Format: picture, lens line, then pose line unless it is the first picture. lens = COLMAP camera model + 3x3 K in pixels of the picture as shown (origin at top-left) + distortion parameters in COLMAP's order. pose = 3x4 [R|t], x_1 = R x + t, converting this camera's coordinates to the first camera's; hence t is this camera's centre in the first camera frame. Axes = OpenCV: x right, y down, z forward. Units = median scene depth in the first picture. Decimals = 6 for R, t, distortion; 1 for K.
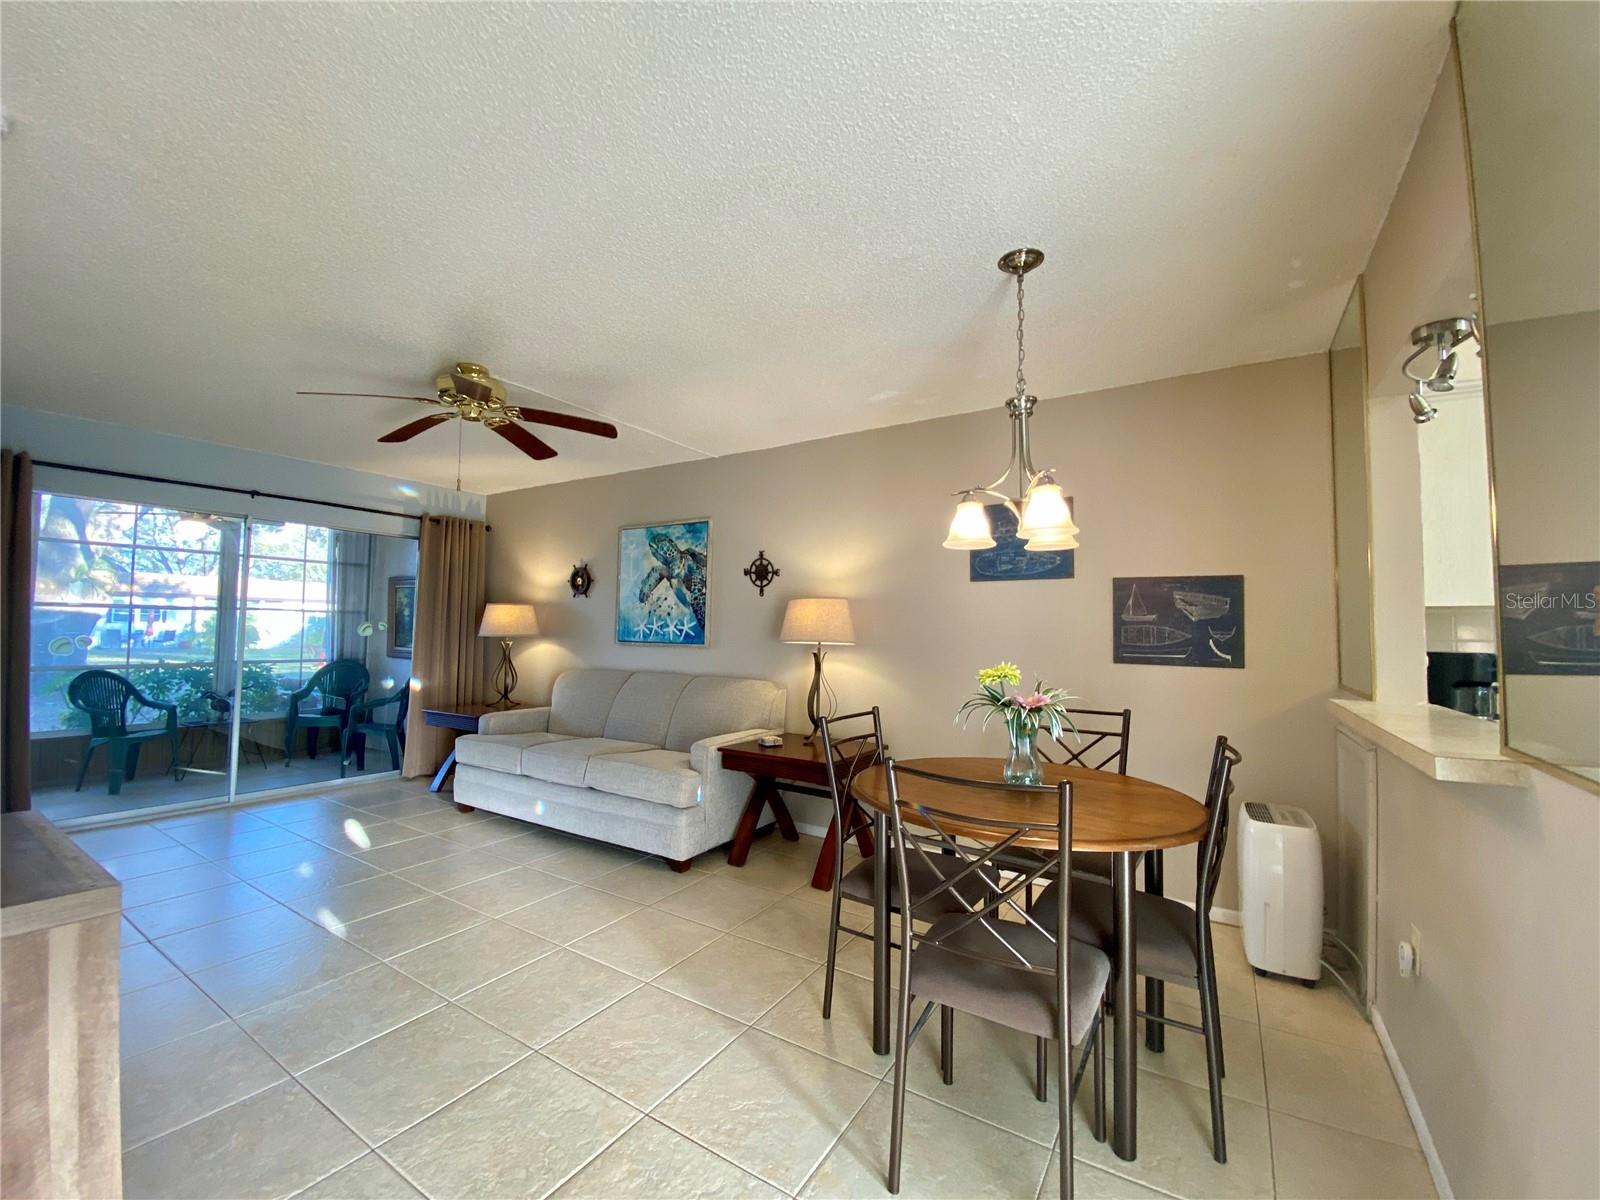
lens RADIAL K [[654.3, 0, 807.9], [0, 654.3, 589.5], [0, 0, 1]] dist [-0.001430, -0.007411]
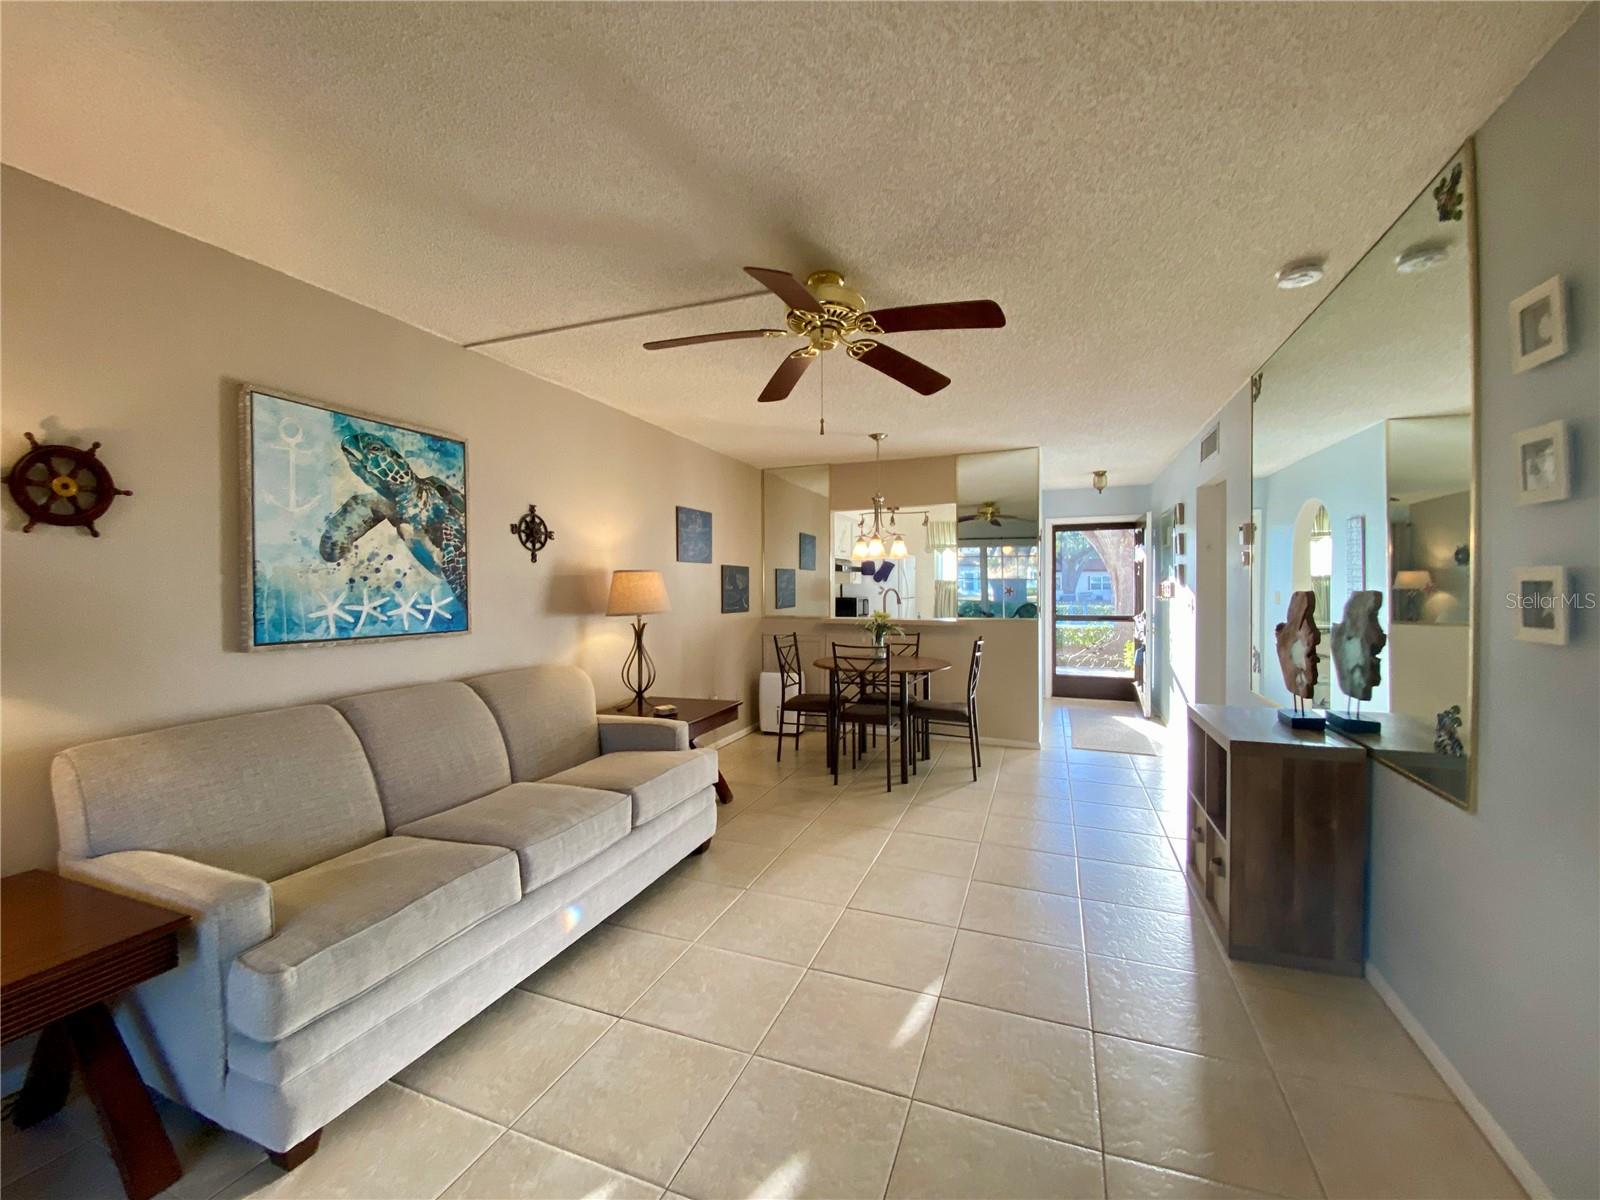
lens RADIAL K [[654.3, 0, 800.9], [0, 654.3, 609.1], [0, 0, 1]] dist [-0.001430, -0.007411]
pose [[-0.201811, -0.040767, 0.978576, -0.857145], [-0.049444, 0.998283, 0.031391, 0.024225], [-0.978176, -0.042050, -0.203480, 0.788133]]
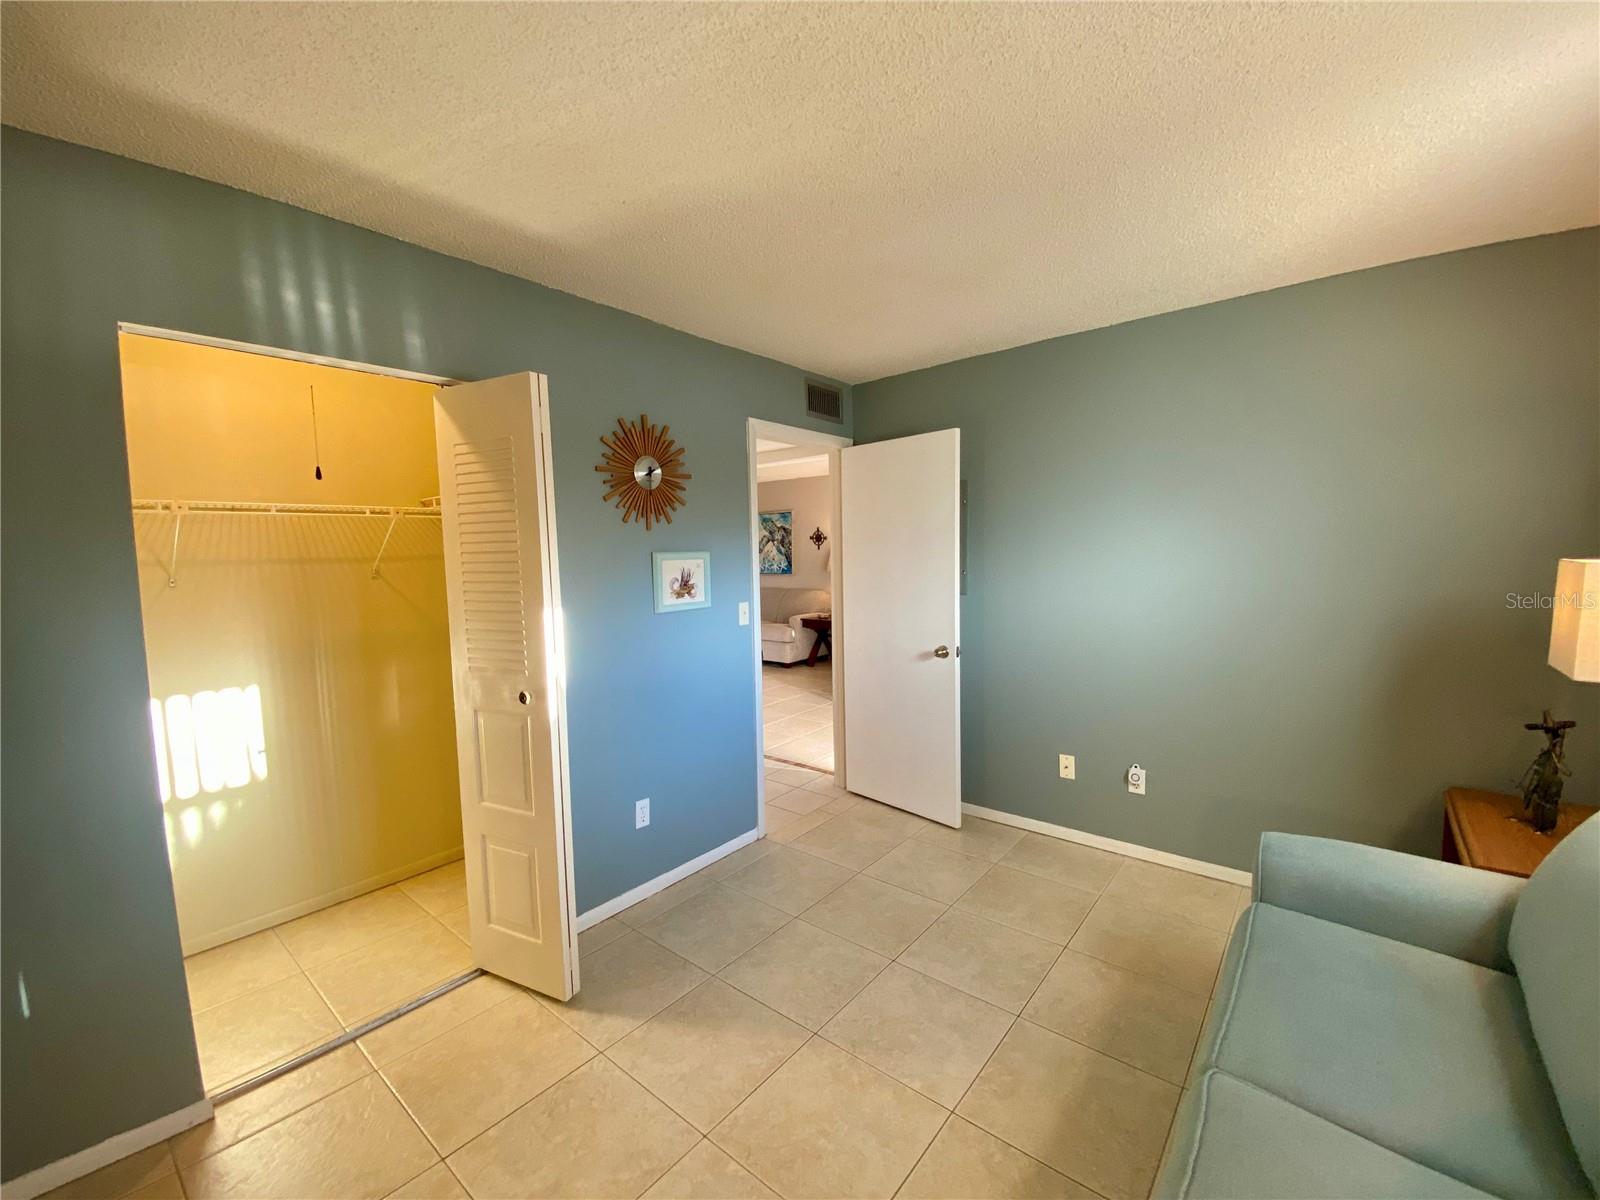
lens RADIAL K [[654.3, 0, 808.8], [0, 654.3, 600.6], [0, 0, 1]] dist [-0.001430, -0.007411]
pose [[0.992589, -0.023351, -0.119256, 0.129883], [0.039427, 0.990159, 0.134275, -0.102013], [0.114947, -0.137982, 0.983742, -0.976945]]
